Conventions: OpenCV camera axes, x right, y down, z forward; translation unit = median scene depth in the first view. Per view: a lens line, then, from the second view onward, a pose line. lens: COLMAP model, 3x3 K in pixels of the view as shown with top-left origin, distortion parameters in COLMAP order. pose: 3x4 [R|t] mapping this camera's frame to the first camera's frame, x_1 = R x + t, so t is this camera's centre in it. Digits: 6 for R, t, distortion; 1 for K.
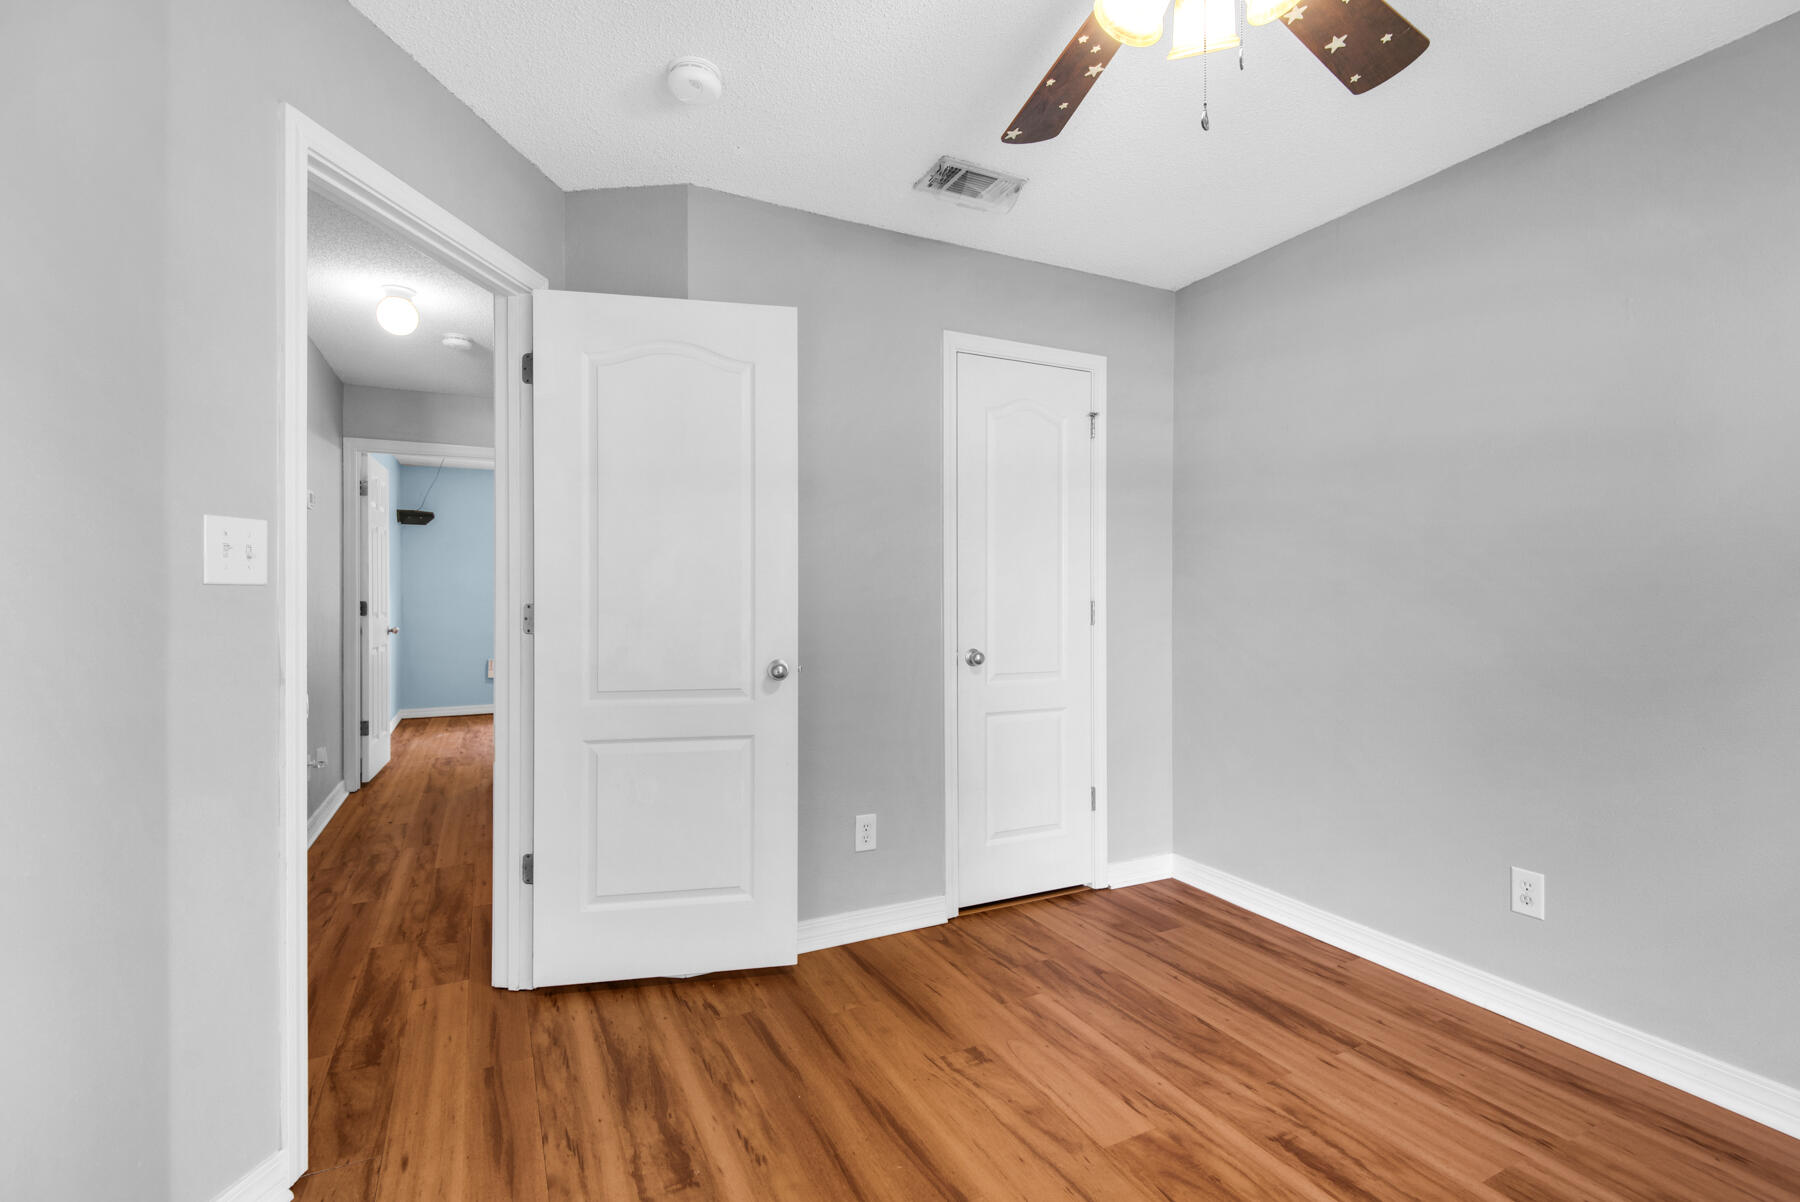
lens RADIAL K [[820.8, 0, 901.9], [0, 820.8, 602.2], [0, 0, 1]] dist [0.024234, -0.008463]
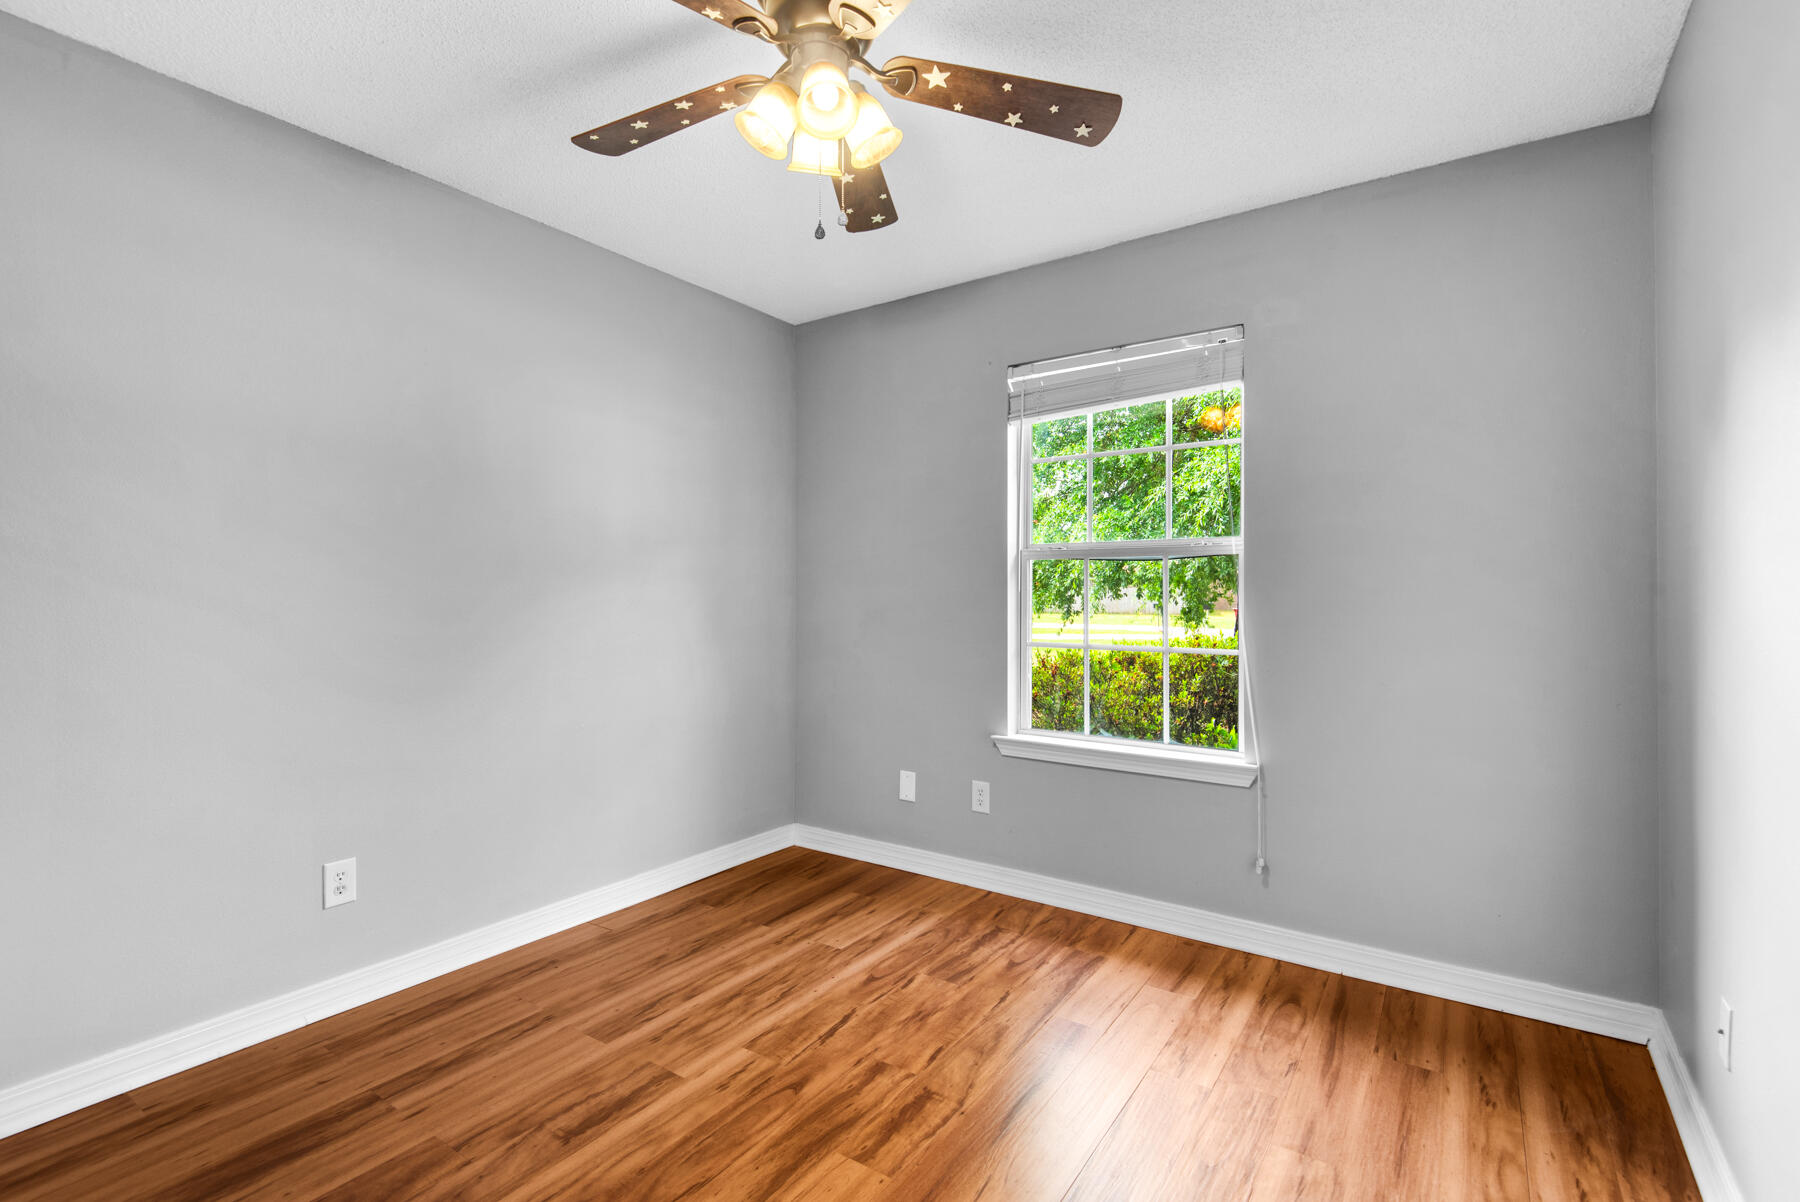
lens RADIAL K [[820.8, 0, 912.0], [0, 820.8, 587.9], [0, 0, 1]] dist [0.024234, -0.008463]
pose [[-0.487358, 0.010603, 0.873138, -0.520007], [0.004173, 0.999943, -0.009814, -0.002186], [-0.873192, -0.001139, -0.487375, 0.933457]]
